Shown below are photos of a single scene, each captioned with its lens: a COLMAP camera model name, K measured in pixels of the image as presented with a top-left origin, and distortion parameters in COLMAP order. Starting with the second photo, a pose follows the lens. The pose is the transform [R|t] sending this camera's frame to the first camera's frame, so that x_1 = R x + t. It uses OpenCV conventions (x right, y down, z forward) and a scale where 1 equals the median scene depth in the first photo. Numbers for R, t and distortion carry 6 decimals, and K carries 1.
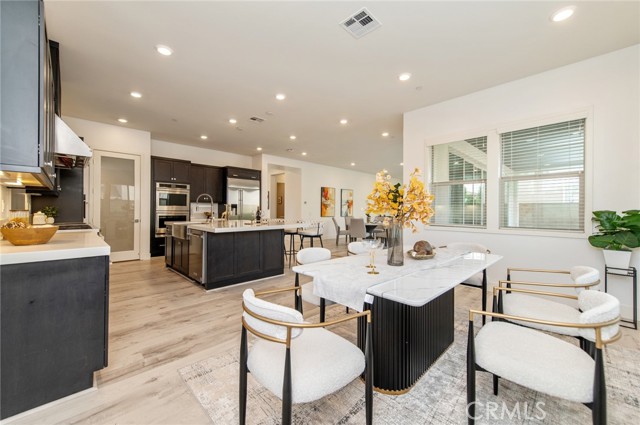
lens RADIAL K [[251.5, 0, 320.8], [0, 251.5, 210.2], [0, 0, 1]] dist [0.007605, -0.000602]
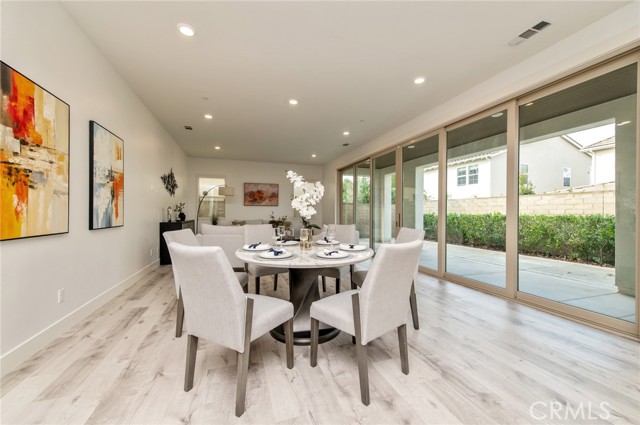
lens RADIAL K [[251.5, 0, 321.9], [0, 251.5, 215.4], [0, 0, 1]] dist [0.007605, -0.000602]
pose [[0.443246, -0.013904, 0.896292, -0.069710], [-0.006870, 0.999798, 0.018907, 0.006401], [-0.896374, -0.014538, 0.443061, 1.063721]]
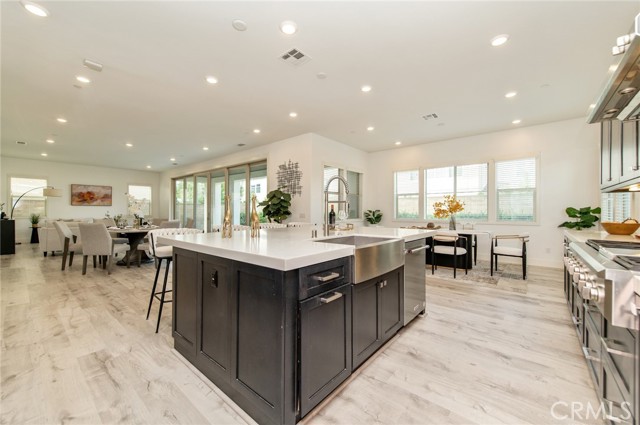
lens RADIAL K [[251.5, 0, 318.2], [0, 251.5, 211.6], [0, 0, 1]] dist [0.007605, -0.000602]
pose [[-0.079012, -0.006844, 0.996850, -0.625110], [-0.006077, 0.999961, 0.006383, -0.000154], [-0.996855, -0.005554, -0.079050, 0.722910]]
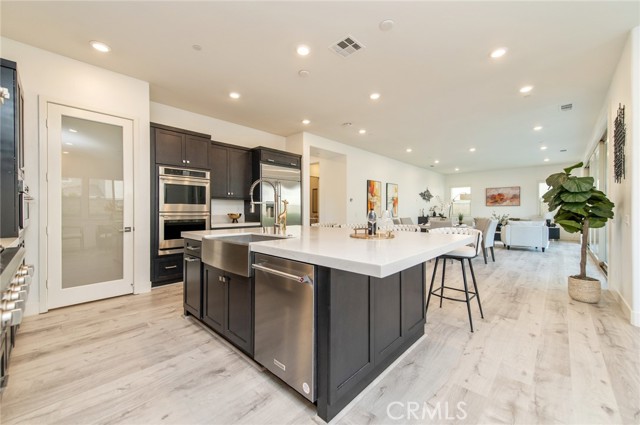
lens RADIAL K [[251.5, 0, 320.9], [0, 251.5, 210.8], [0, 0, 1]] dist [0.007605, -0.000602]
pose [[0.999379, -0.007473, 0.034431, -0.244720], [0.007370, 0.999968, 0.003112, 0.000007], [-0.034453, -0.002856, 0.999402, 0.323511]]
